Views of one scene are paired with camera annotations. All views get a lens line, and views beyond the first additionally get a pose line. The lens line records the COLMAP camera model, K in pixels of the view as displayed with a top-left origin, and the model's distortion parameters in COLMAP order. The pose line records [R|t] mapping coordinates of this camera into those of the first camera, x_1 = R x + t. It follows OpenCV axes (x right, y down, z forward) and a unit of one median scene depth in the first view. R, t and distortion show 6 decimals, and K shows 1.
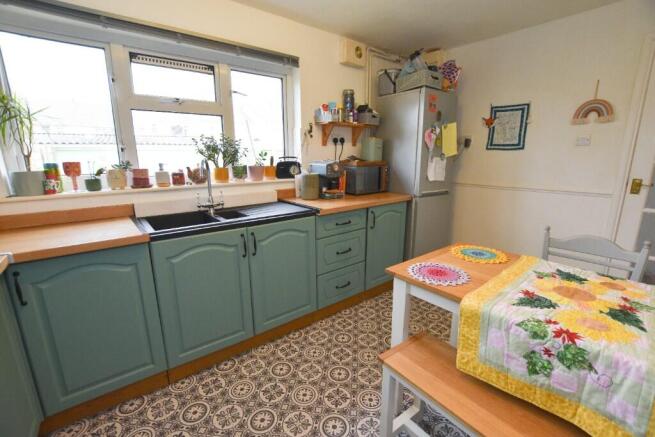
lens RADIAL K [[289.7, 0, 327.5], [0, 289.7, 218.5], [0, 0, 1]] dist [-0.028659, -0.000477]
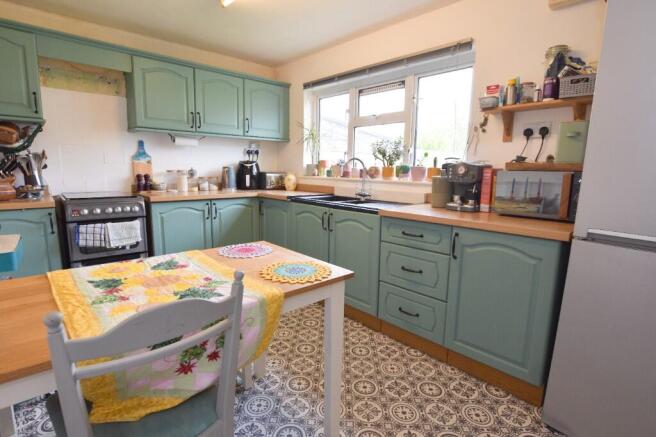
lens RADIAL K [[310.7, 0, 330.7], [0, 310.7, 225.4], [0, 0, 1]] dist [-0.001803, -0.000282]
pose [[0.088956, 0.193464, -0.977066, 0.931162], [-0.222111, 0.960107, 0.169884, -0.112533], [0.970955, 0.201905, 0.128377, 0.667436]]
